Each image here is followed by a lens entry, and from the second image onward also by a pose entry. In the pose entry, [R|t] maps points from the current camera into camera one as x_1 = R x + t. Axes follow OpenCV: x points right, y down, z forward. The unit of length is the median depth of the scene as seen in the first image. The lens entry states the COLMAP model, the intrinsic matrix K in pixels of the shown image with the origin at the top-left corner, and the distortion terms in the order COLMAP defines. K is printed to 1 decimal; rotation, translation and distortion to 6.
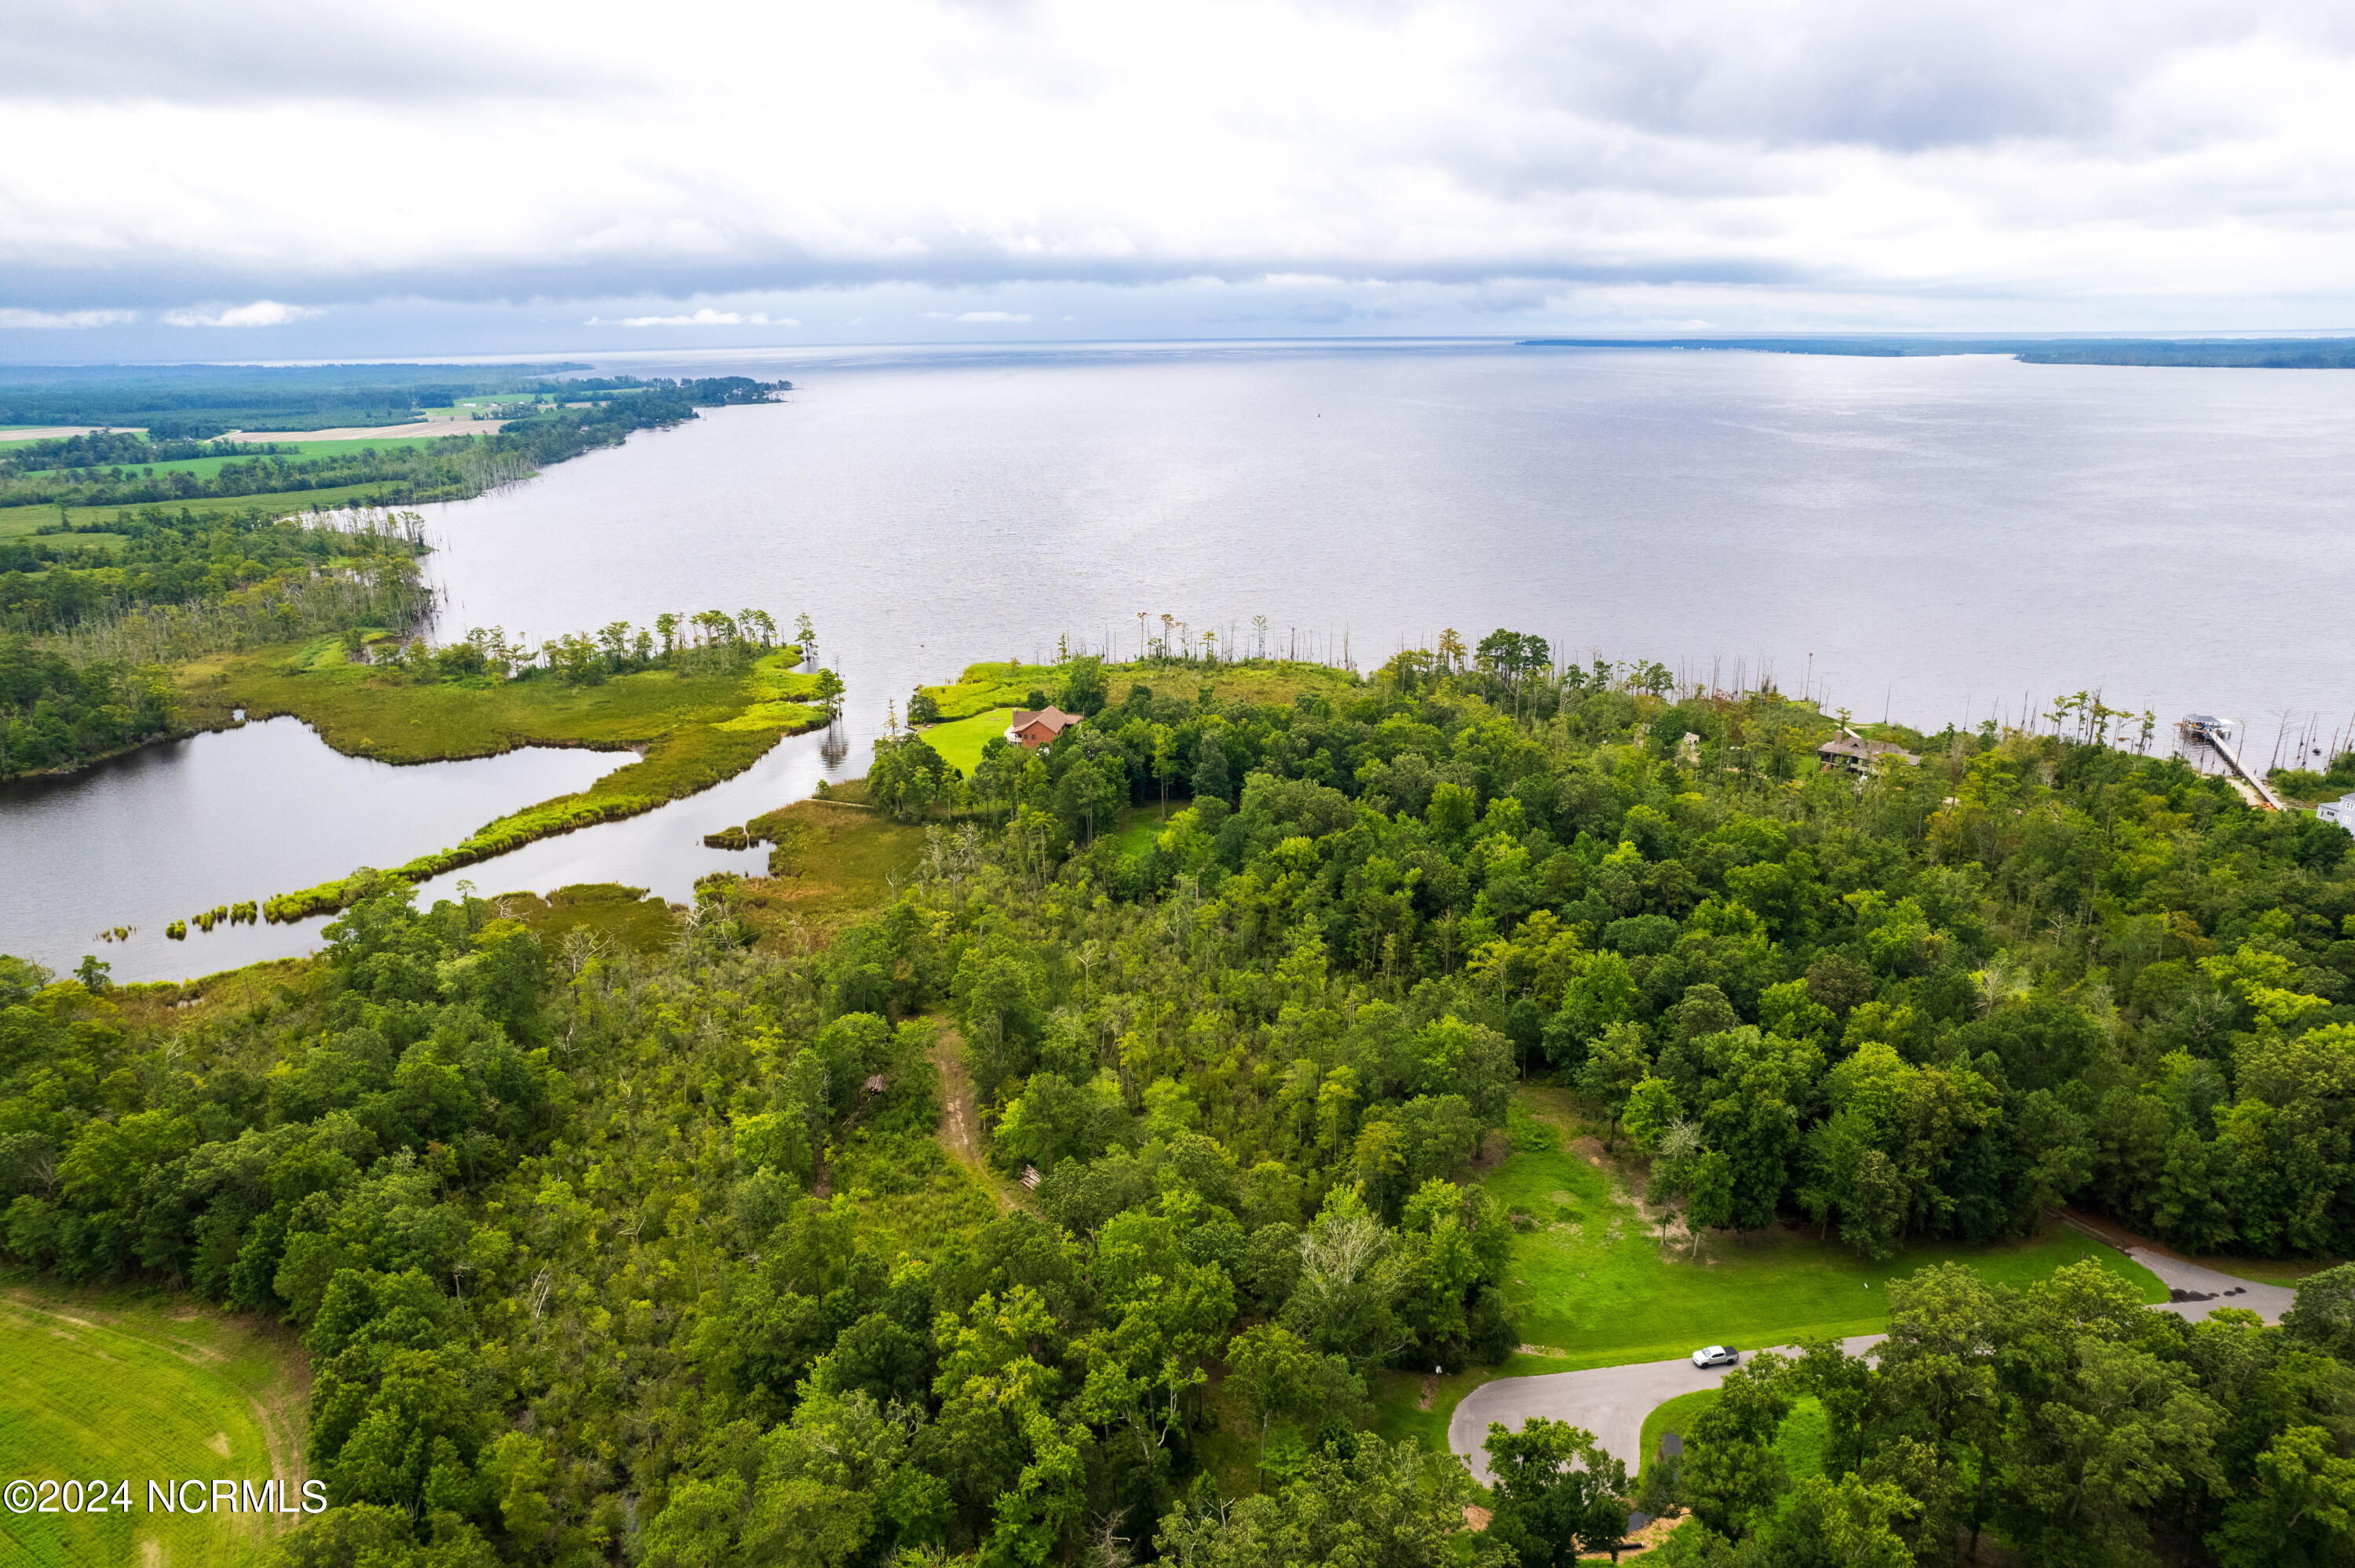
lens RADIAL K [[1504.6, 0, 1180.5], [0, 1504.6, 784.0], [0, 0, 1]] dist [-0.075870, 0.067272]
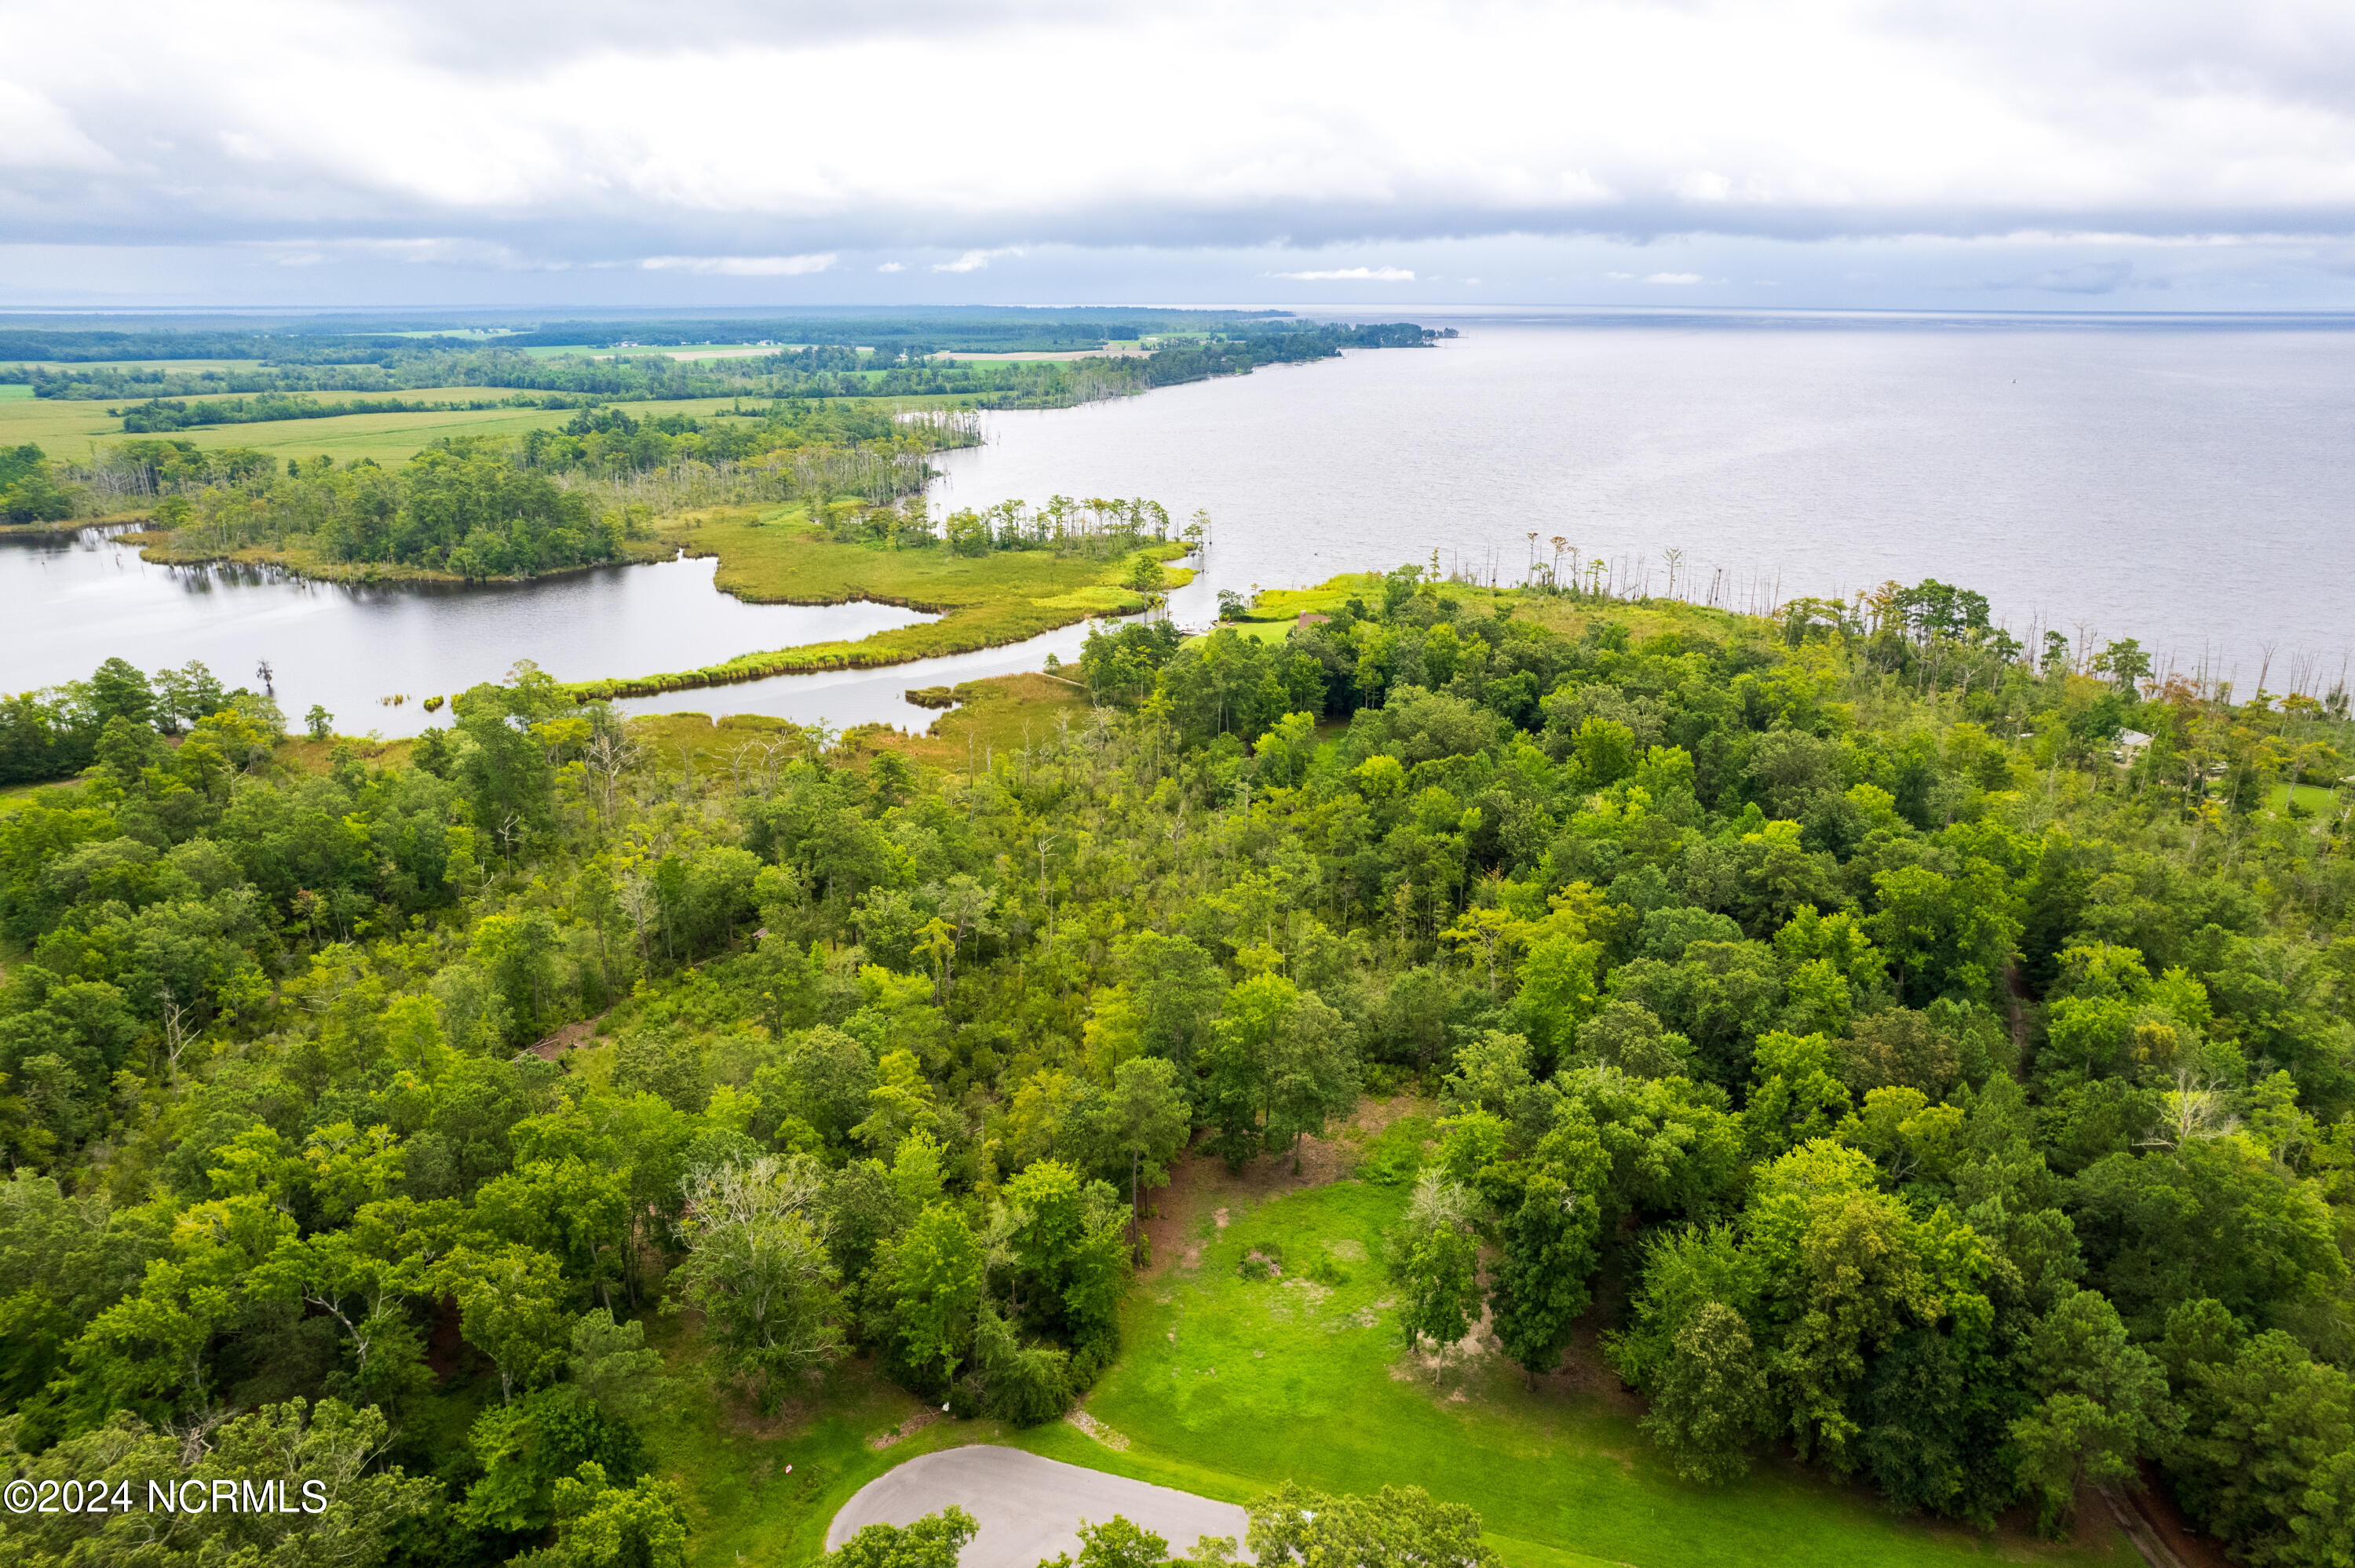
lens RADIAL K [[1504.6, 0, 1180.5], [0, 1504.6, 784.0], [0, 0, 1]] dist [-0.075870, 0.067272]
pose [[0.898751, 0.147957, -0.412742, 0.228388], [-0.138274, 0.988952, 0.053418, 0.016065], [0.416086, 0.009062, 0.909280, 0.164380]]
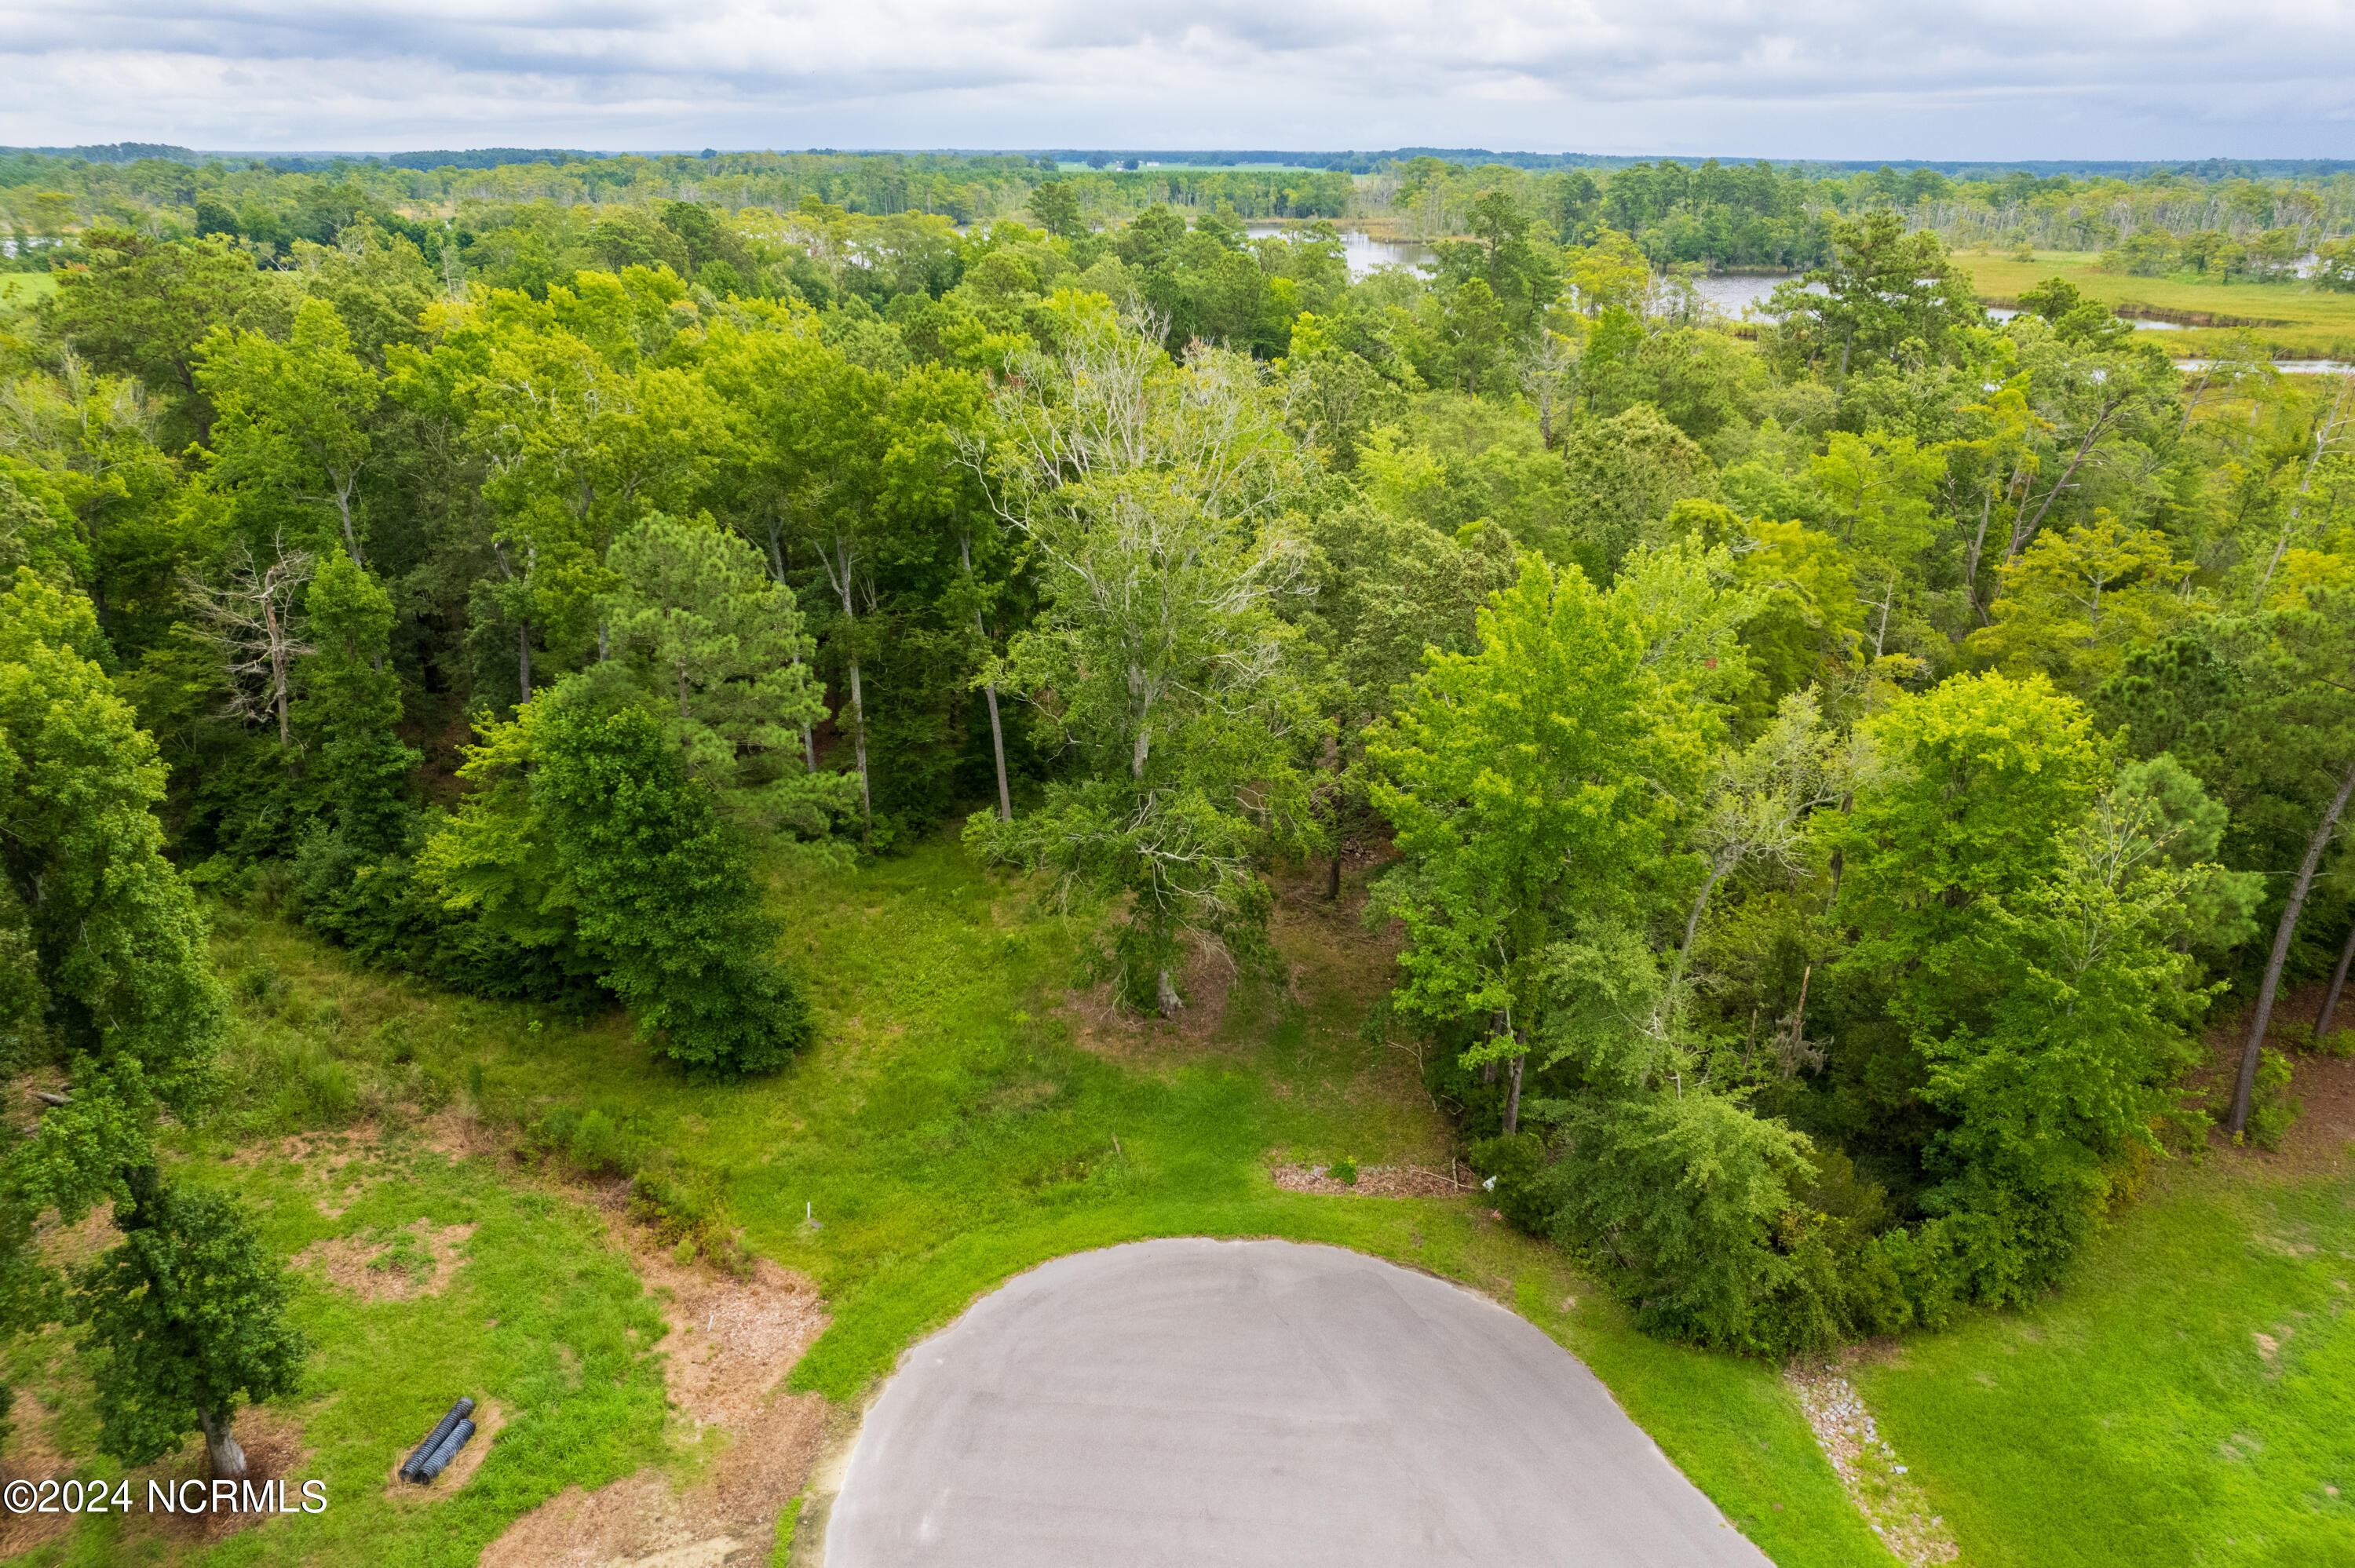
lens RADIAL K [[1542.0, 0, 1183.5], [0, 1542.0, 792.5], [0, 0, 1]] dist [-0.079092, 0.077616]
pose [[0.315452, 0.381444, -0.868902, 0.158795], [-0.286372, 0.911230, 0.296059, 0.112987], [0.904700, 0.155437, 0.396684, 0.355148]]
